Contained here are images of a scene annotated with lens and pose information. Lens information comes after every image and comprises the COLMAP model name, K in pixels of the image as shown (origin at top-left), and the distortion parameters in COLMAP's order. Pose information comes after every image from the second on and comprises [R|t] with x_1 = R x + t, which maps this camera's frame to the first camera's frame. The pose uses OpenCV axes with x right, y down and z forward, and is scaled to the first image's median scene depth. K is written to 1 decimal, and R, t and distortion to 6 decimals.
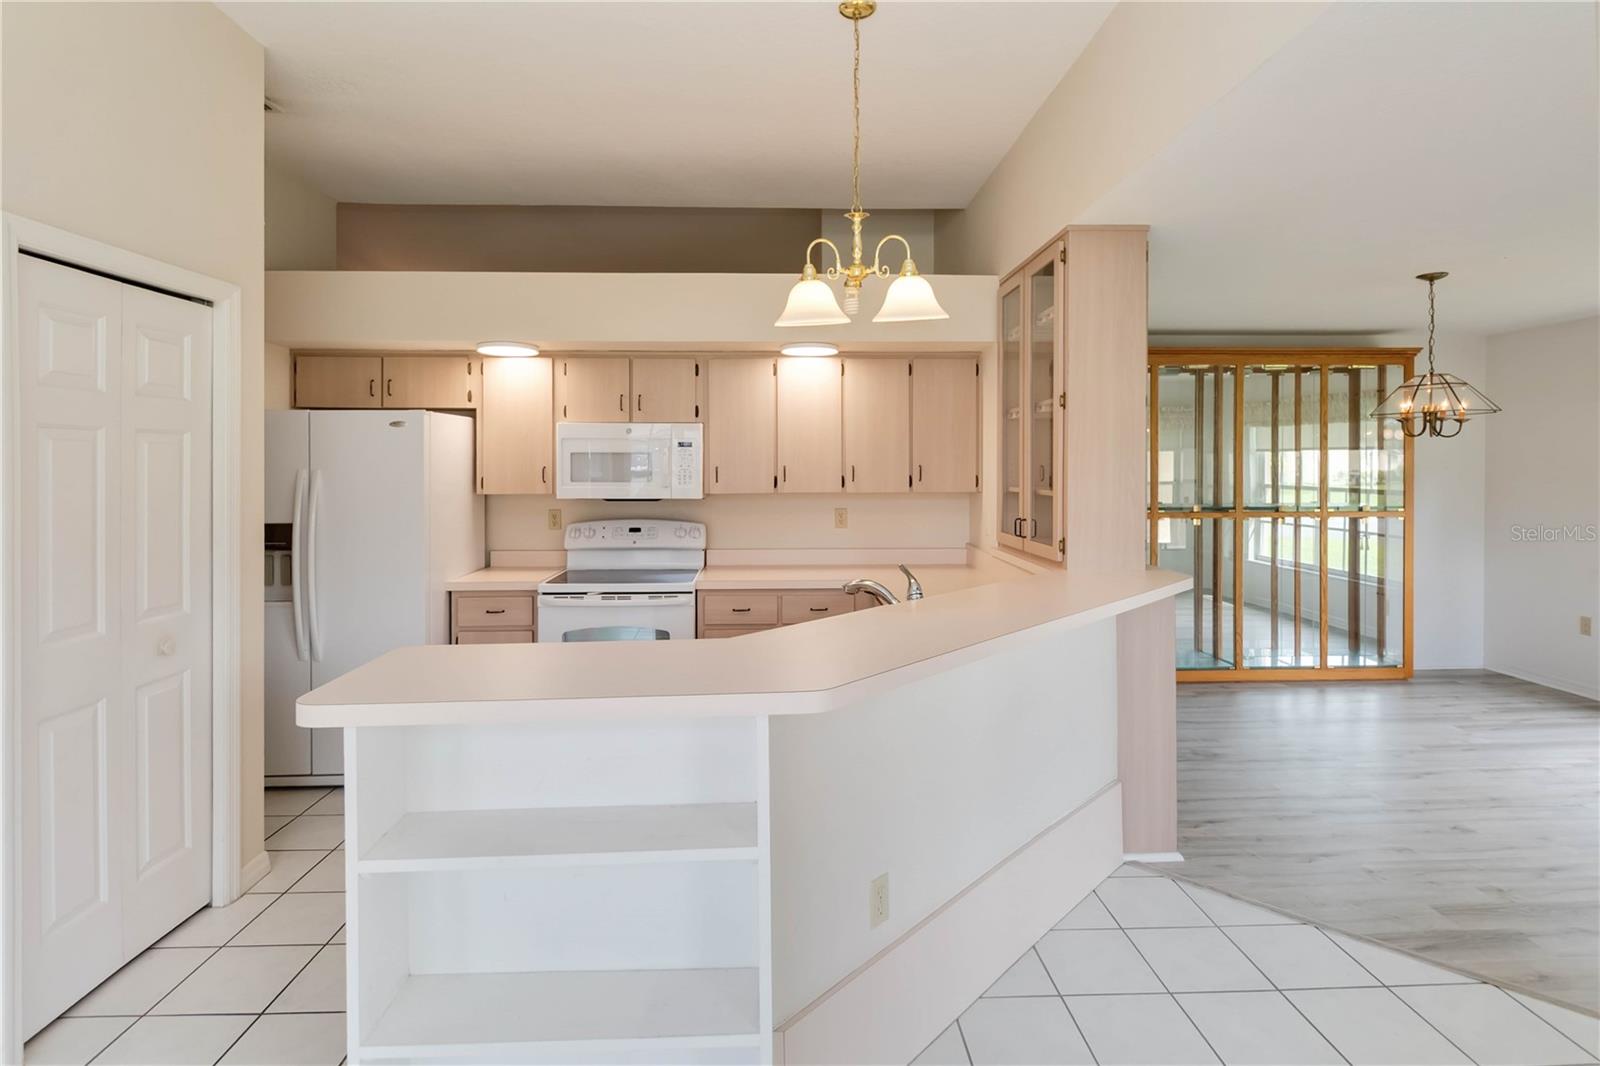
lens RADIAL K [[786.7, 0, 800.6], [0, 786.7, 464.8], [0, 0, 1]] dist [-0.000760, -0.000360]
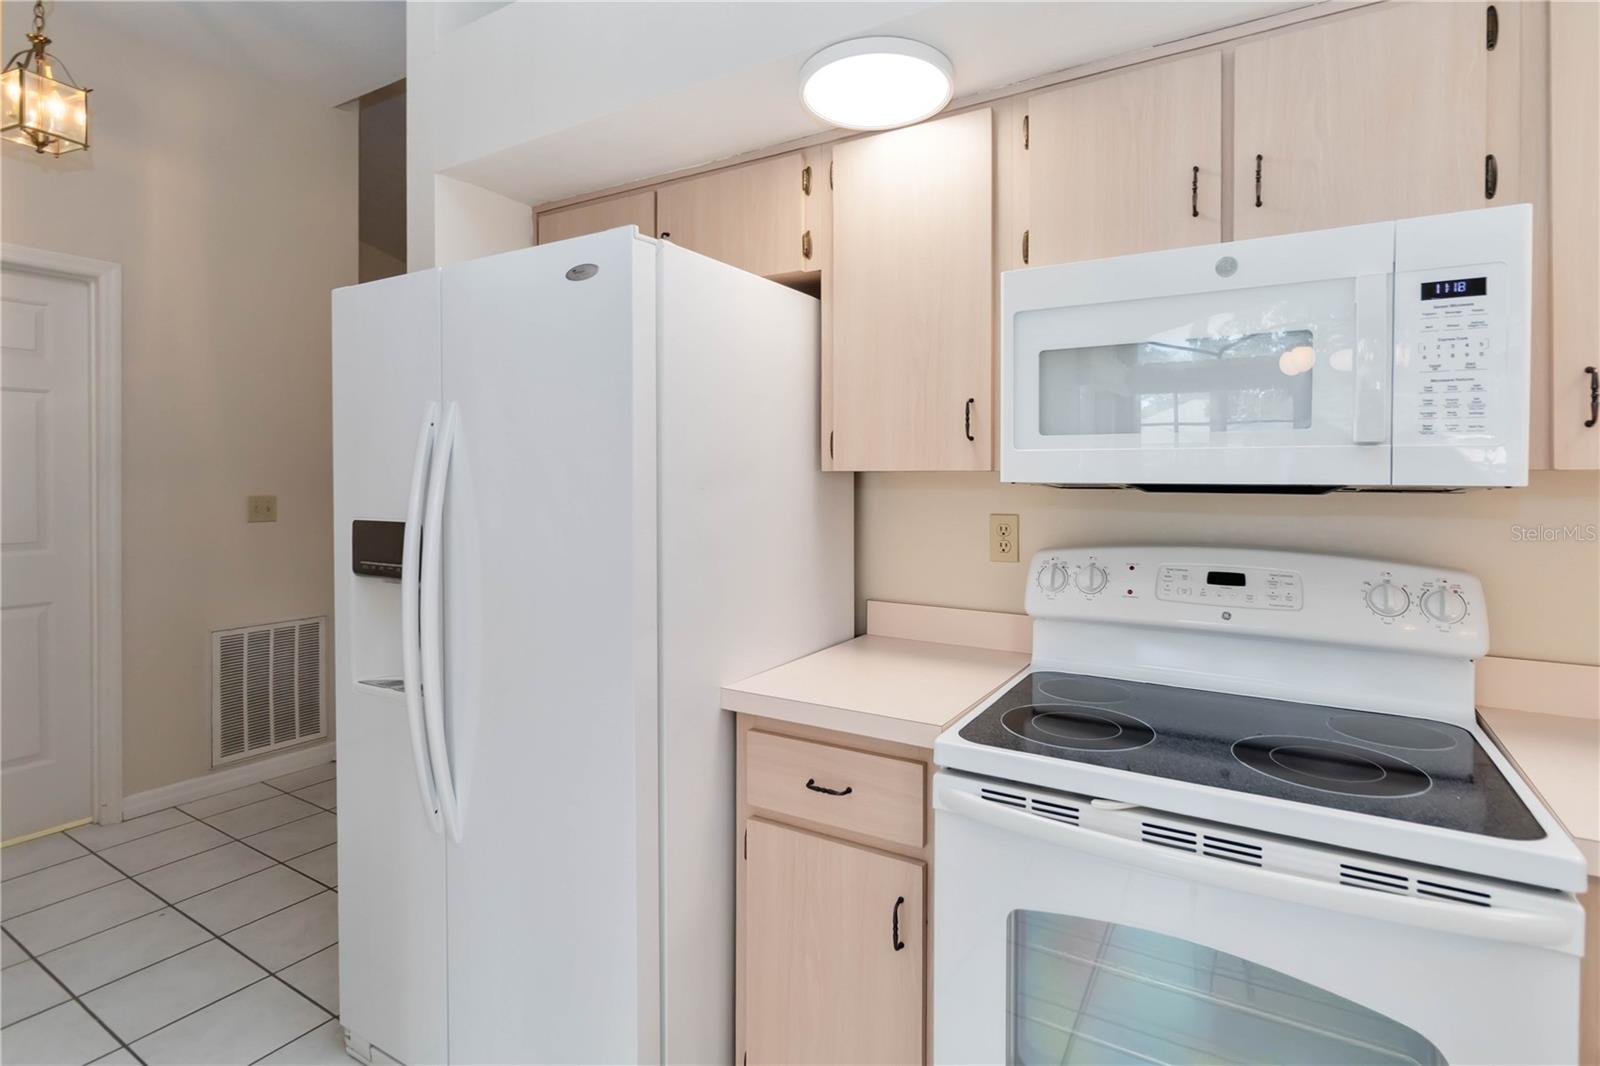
lens RADIAL K [[786.7, 0, 800.6], [0, 786.7, 464.8], [0, 0, 1]] dist [-0.000760, -0.000360]
pose [[0.832315, -0.004560, -0.554284, -0.182613], [-0.008403, 0.999747, -0.020843, 0.043336], [0.554239, 0.022006, 0.832066, 0.635551]]
